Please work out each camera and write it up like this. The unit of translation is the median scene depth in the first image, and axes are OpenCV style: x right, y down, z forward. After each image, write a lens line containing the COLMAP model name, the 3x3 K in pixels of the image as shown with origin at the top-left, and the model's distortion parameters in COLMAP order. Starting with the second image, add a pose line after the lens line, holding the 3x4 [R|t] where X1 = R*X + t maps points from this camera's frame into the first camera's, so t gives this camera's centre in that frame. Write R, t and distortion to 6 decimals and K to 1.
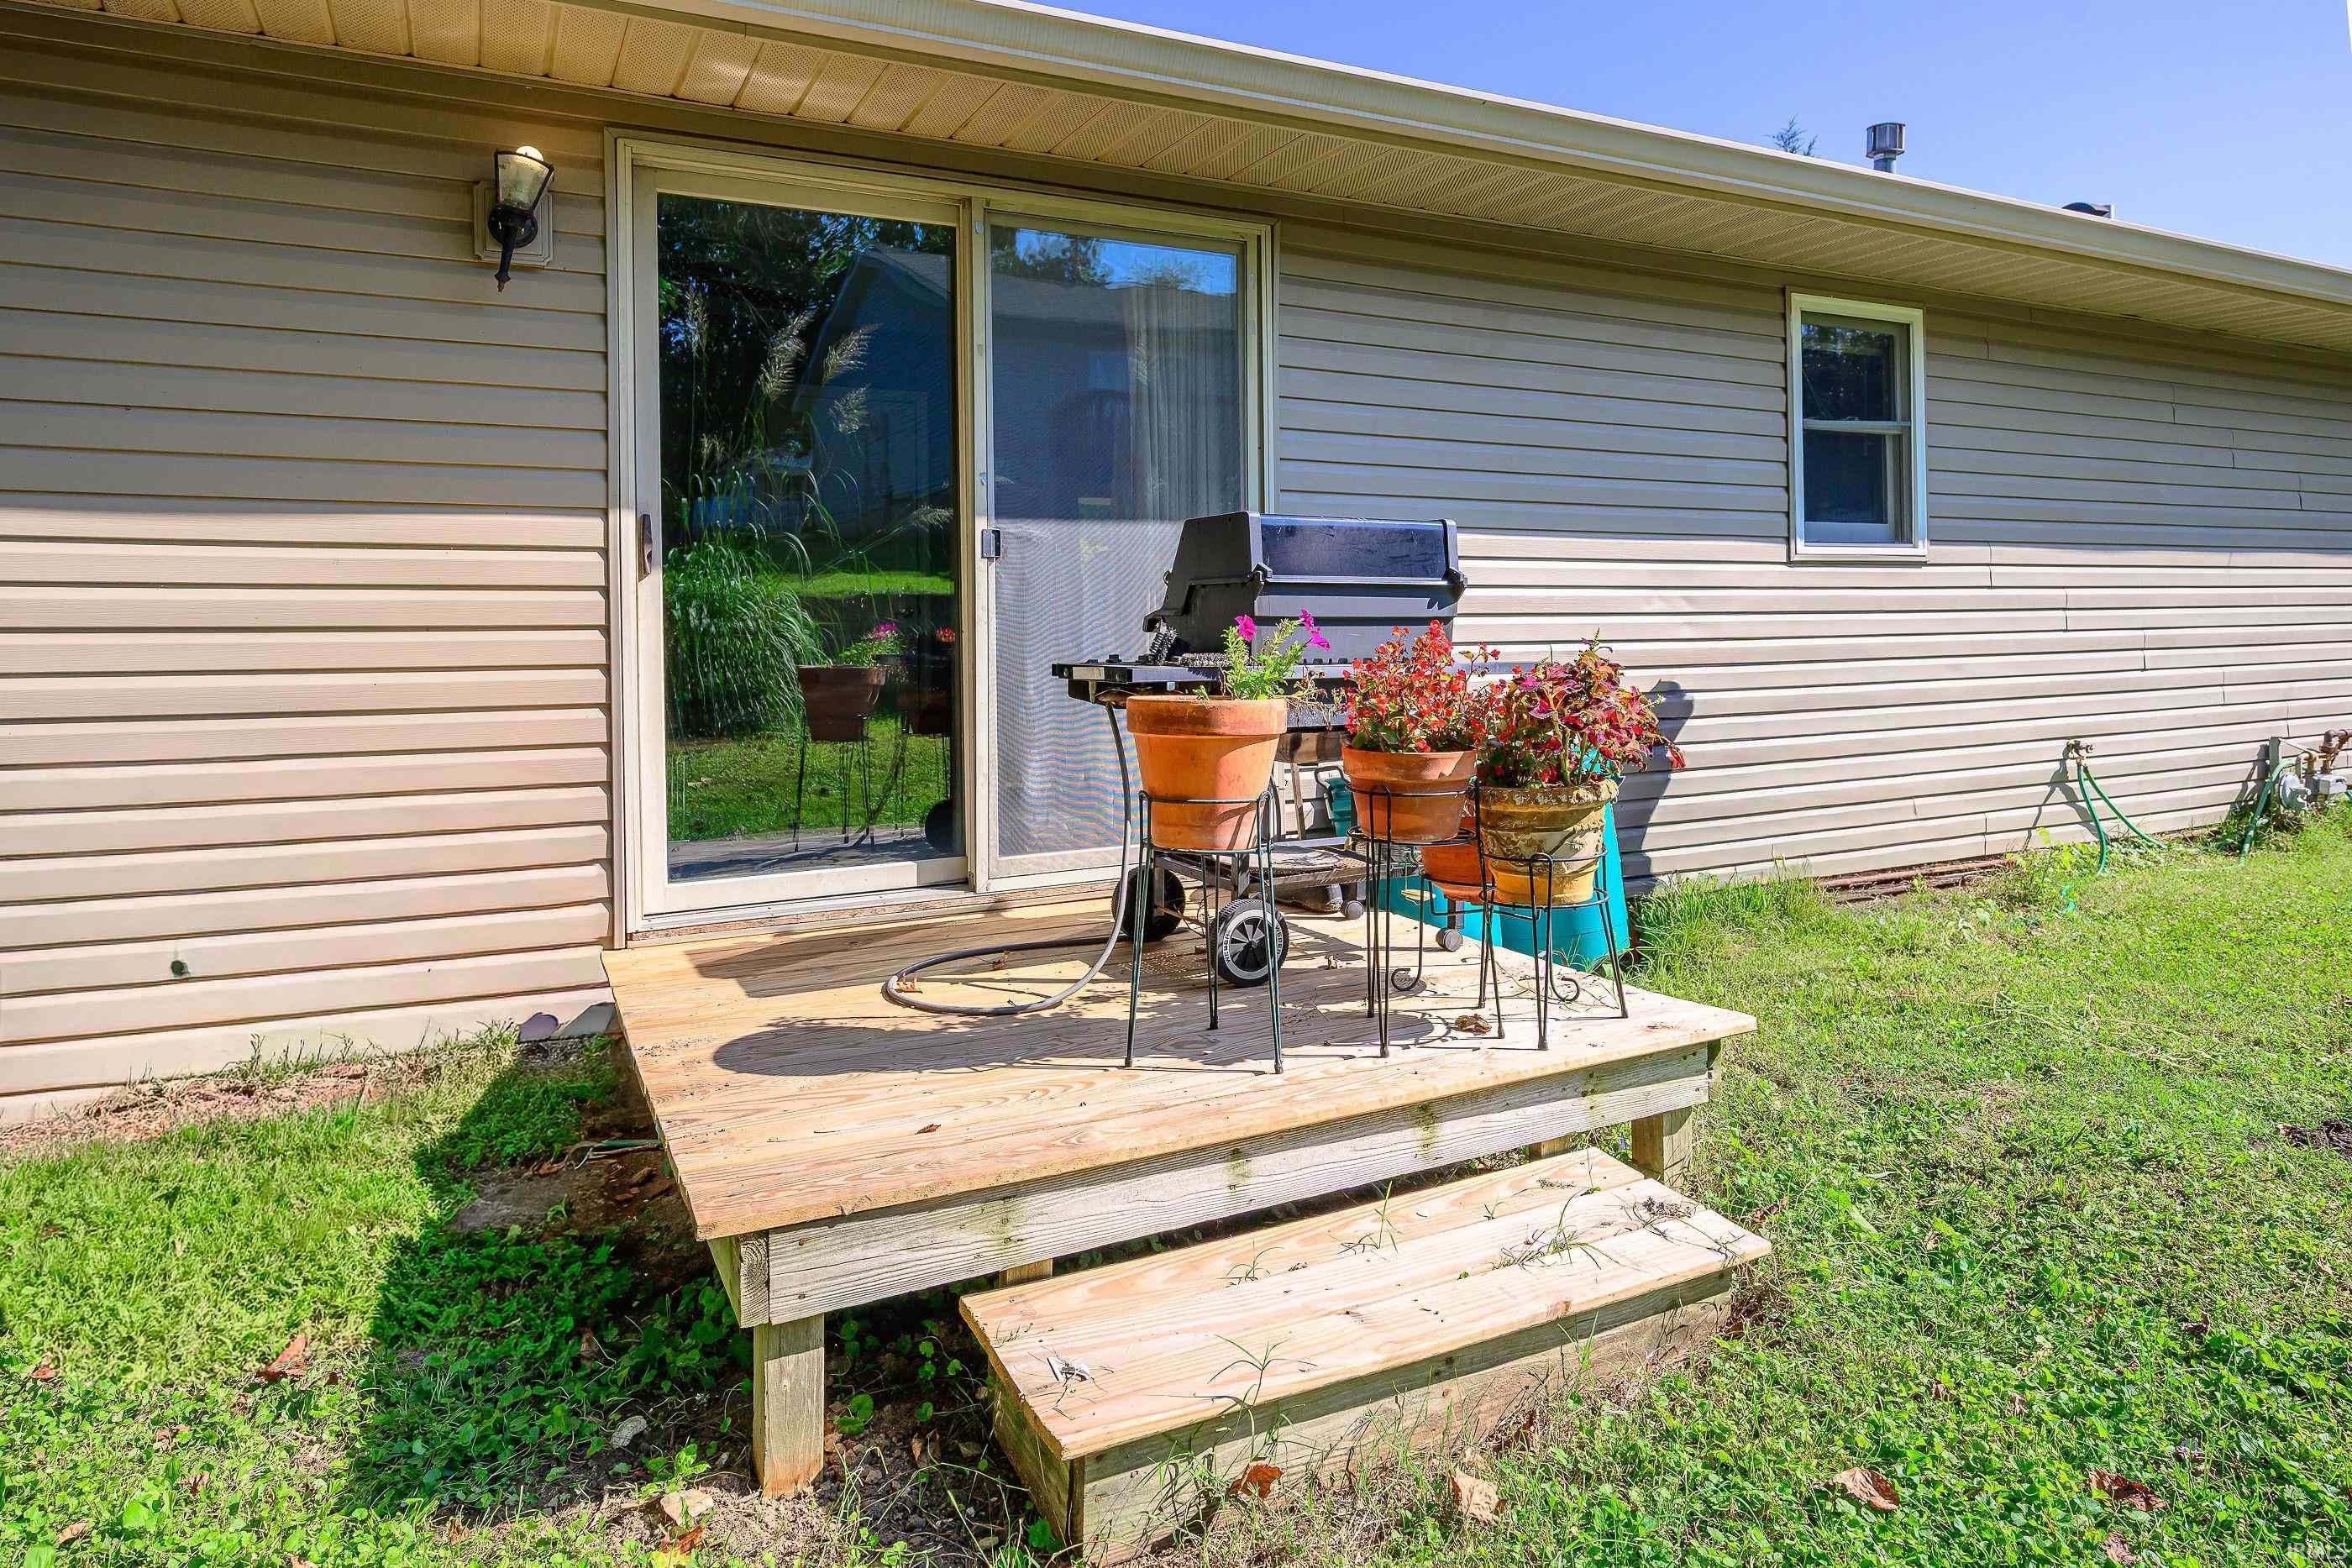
lens RADIAL K [[1330.6, 0, 1174.3], [0, 1330.6, 611.9], [0, 0, 1]] dist [-0.000576, -0.000338]
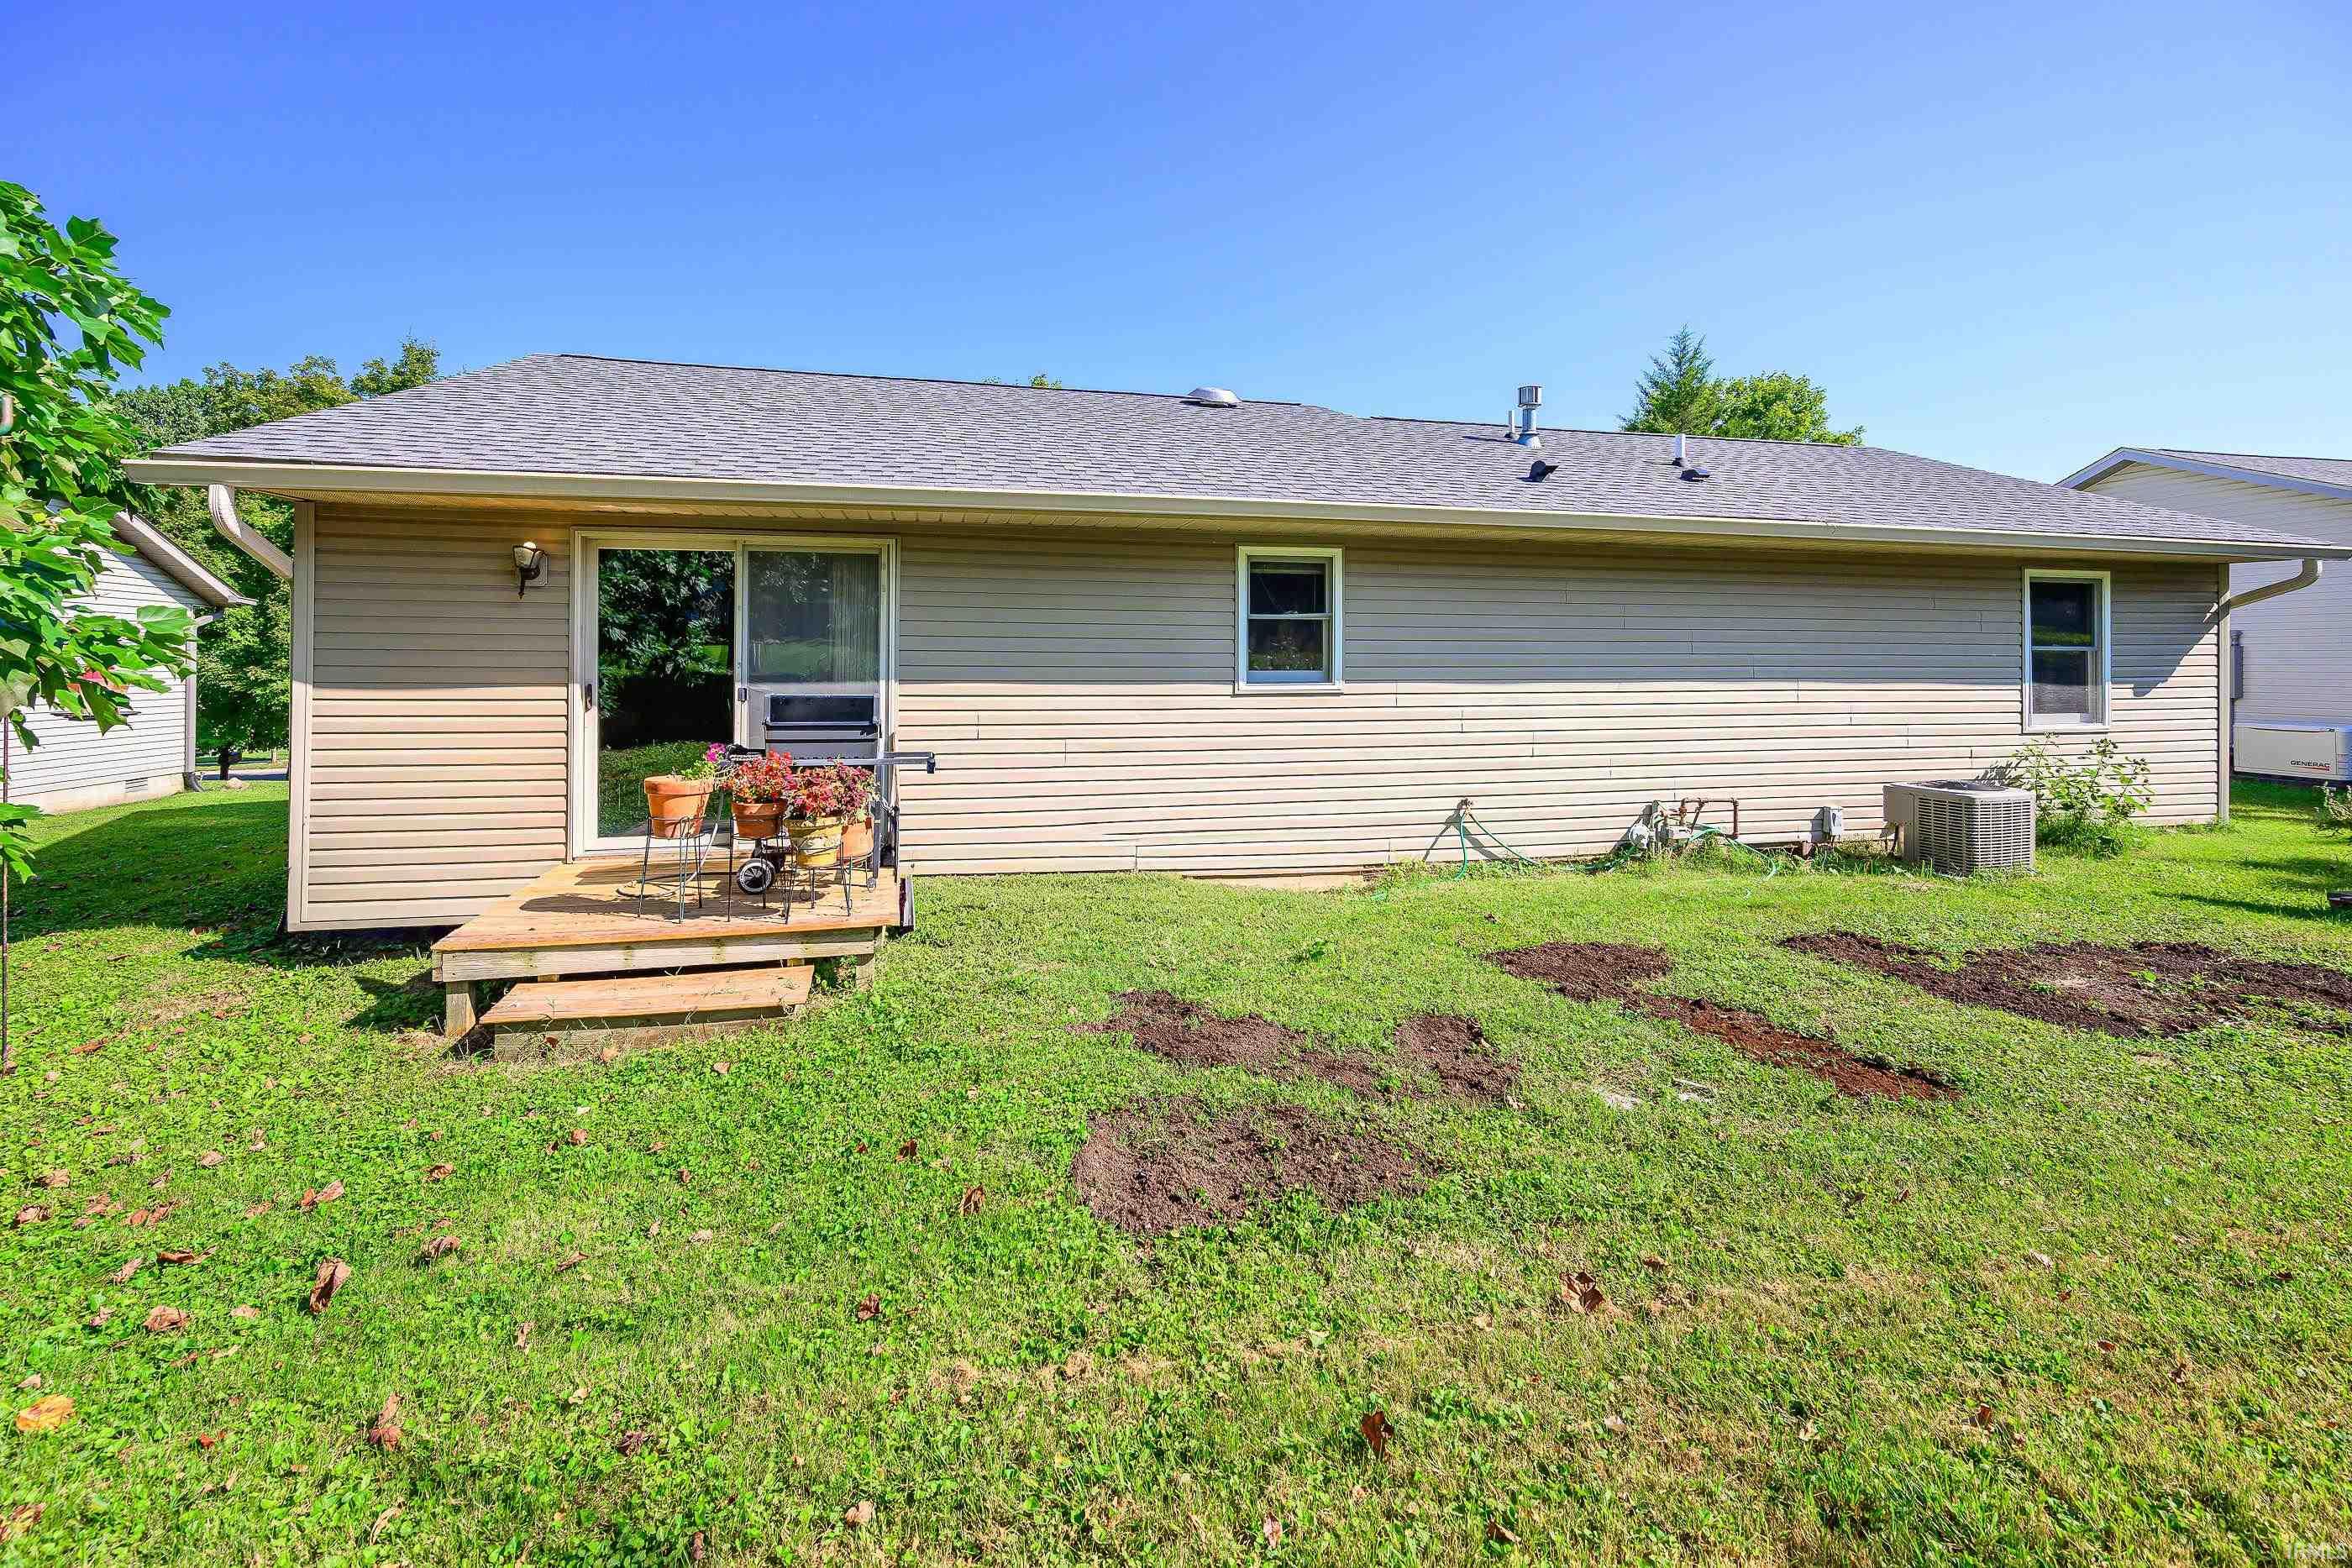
lens RADIAL K [[947.8, 0, 1171.6], [0, 947.8, 666.2], [0, 0, 1]] dist [0.000009, 0.000003]
pose [[0.971803, 0.012383, -0.235469, 0.669614], [-0.010116, 0.999890, 0.010834, -0.087912], [0.235577, -0.008147, 0.971822, -0.271105]]
